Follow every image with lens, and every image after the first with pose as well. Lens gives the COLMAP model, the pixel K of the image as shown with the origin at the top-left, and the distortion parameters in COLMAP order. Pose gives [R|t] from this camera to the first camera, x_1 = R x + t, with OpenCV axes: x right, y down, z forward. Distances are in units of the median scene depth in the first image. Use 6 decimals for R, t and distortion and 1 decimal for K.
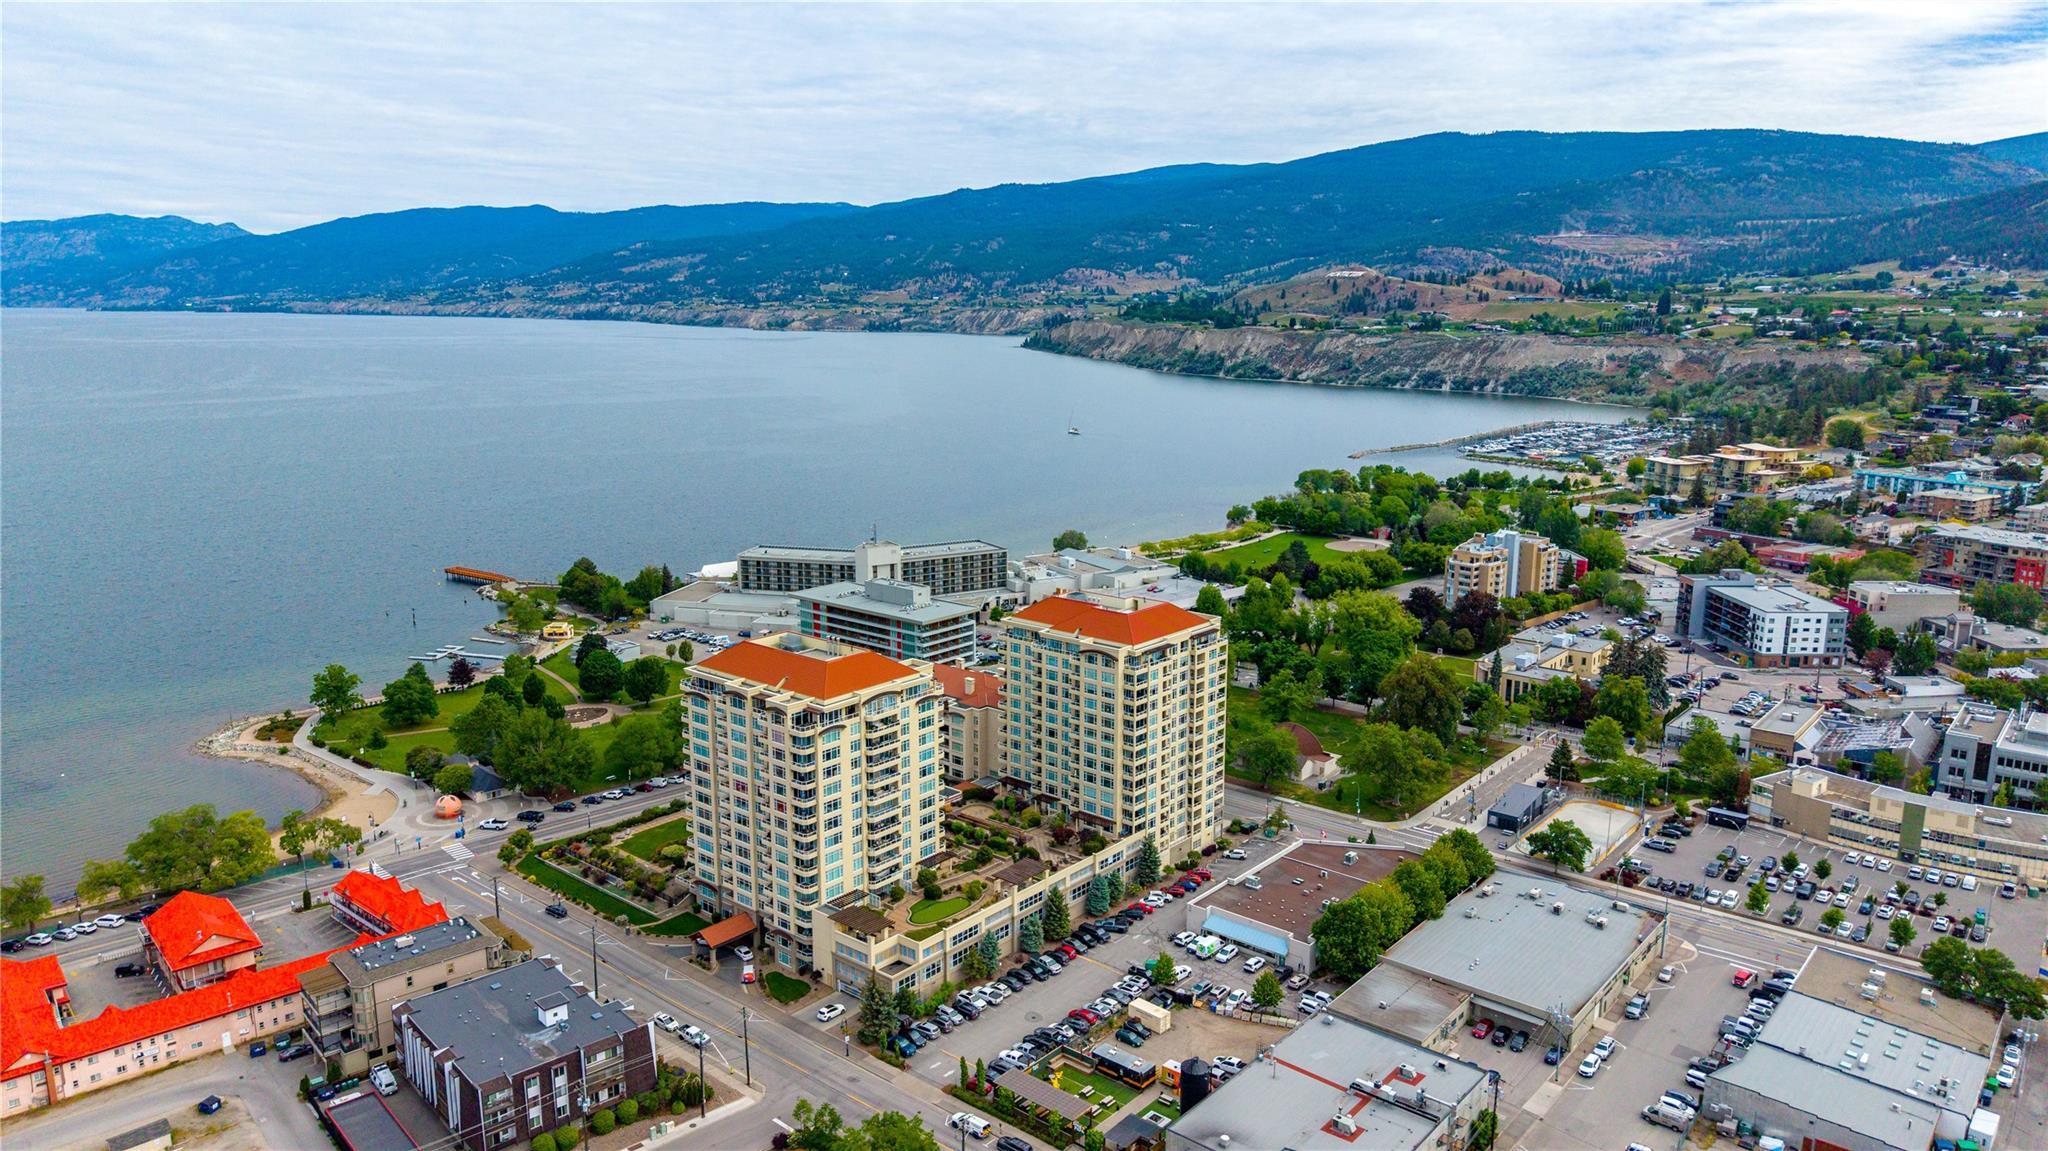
lens RADIAL K [[1353.4, 0, 1024.0], [0, 1353.4, 575.5], [0, 0, 1]] dist [0.154014, -0.356743]
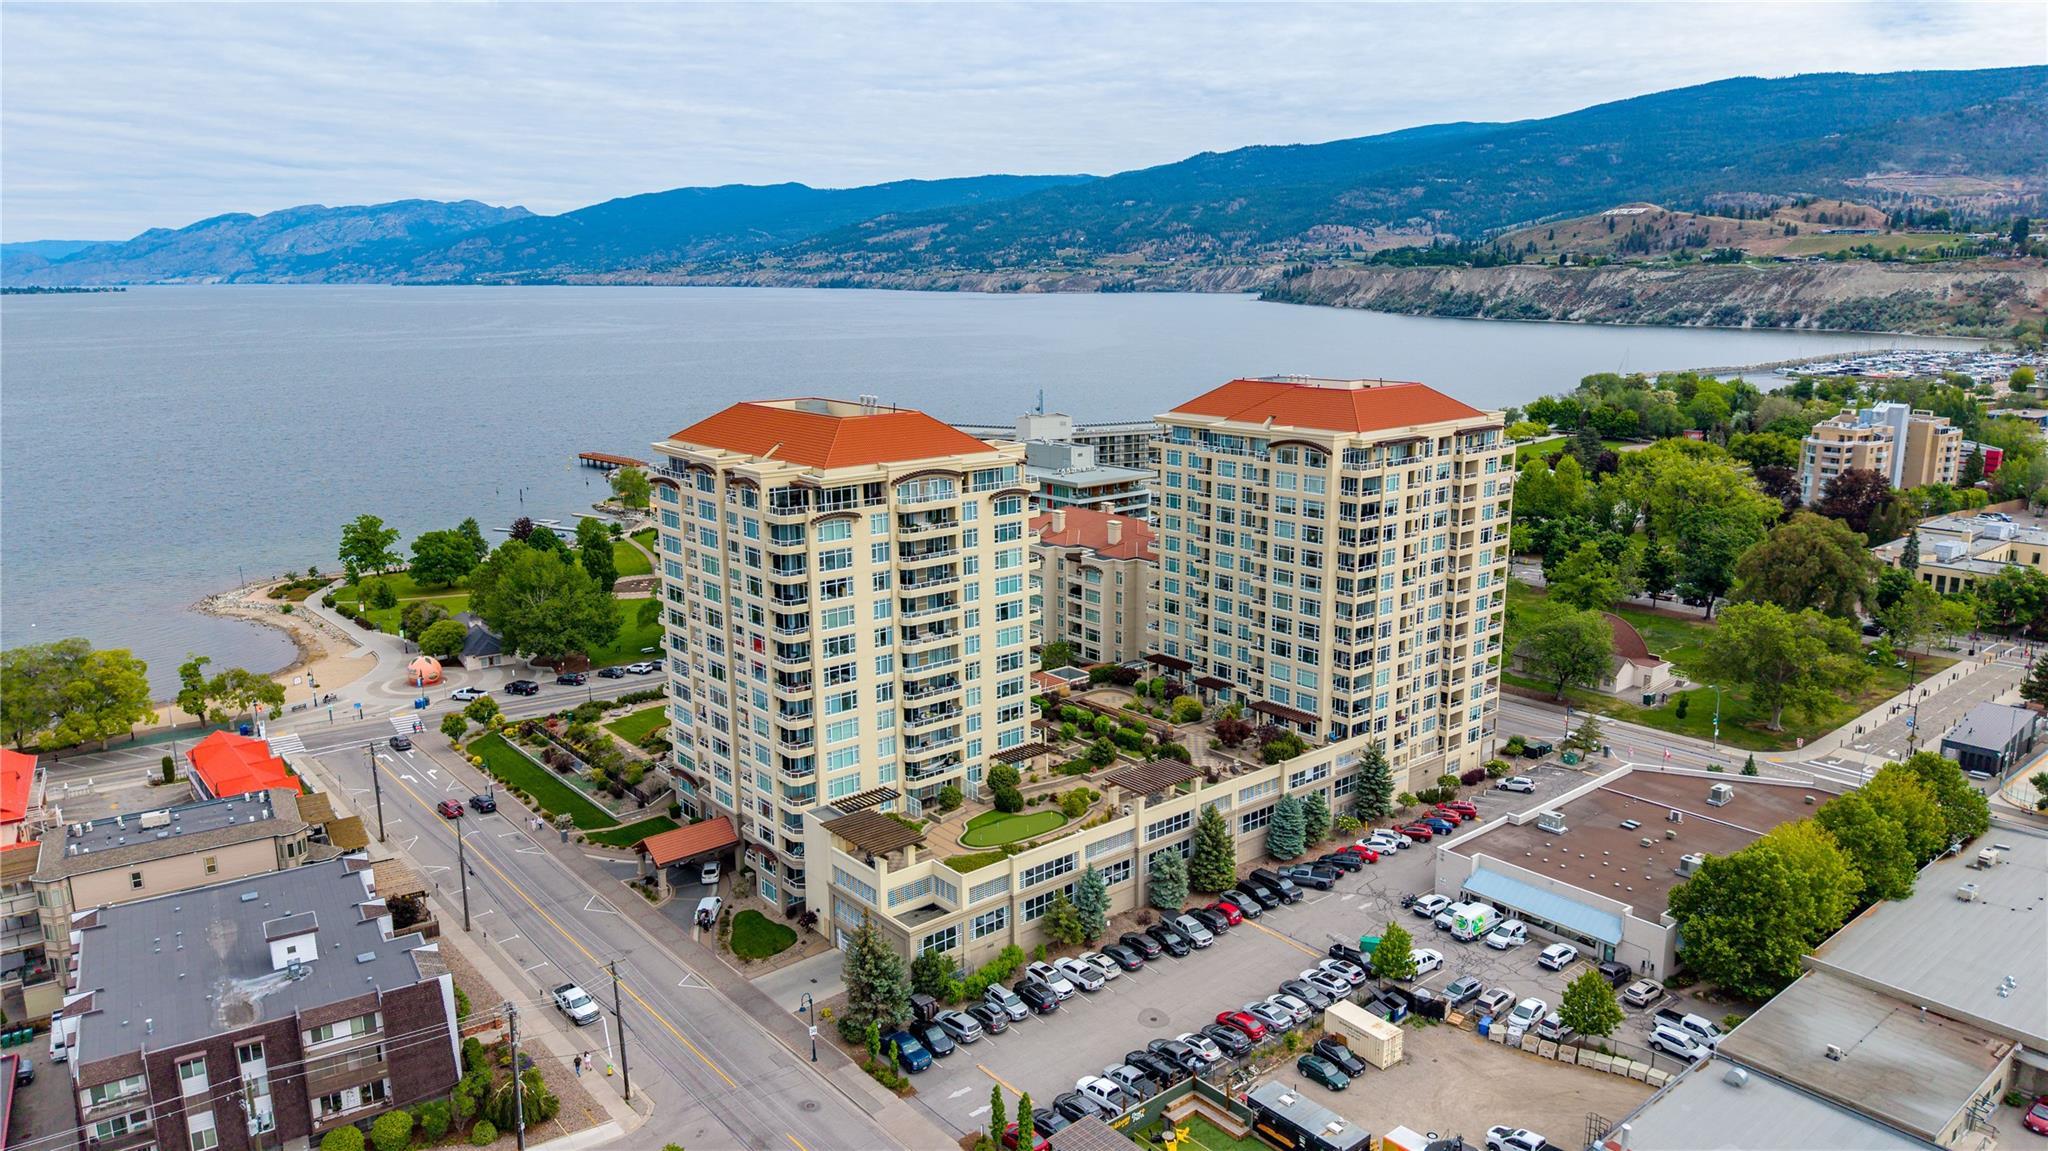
lens RADIAL K [[1370.9, 0, 1034.8], [0, 1370.9, 565.6], [0, 0, 1]] dist [0.051624, -0.053787]
pose [[0.986739, 0.028065, -0.159870, 0.031897], [-0.026319, 0.999569, 0.013033, 0.092673], [0.160167, -0.008653, 0.987052, 0.309514]]
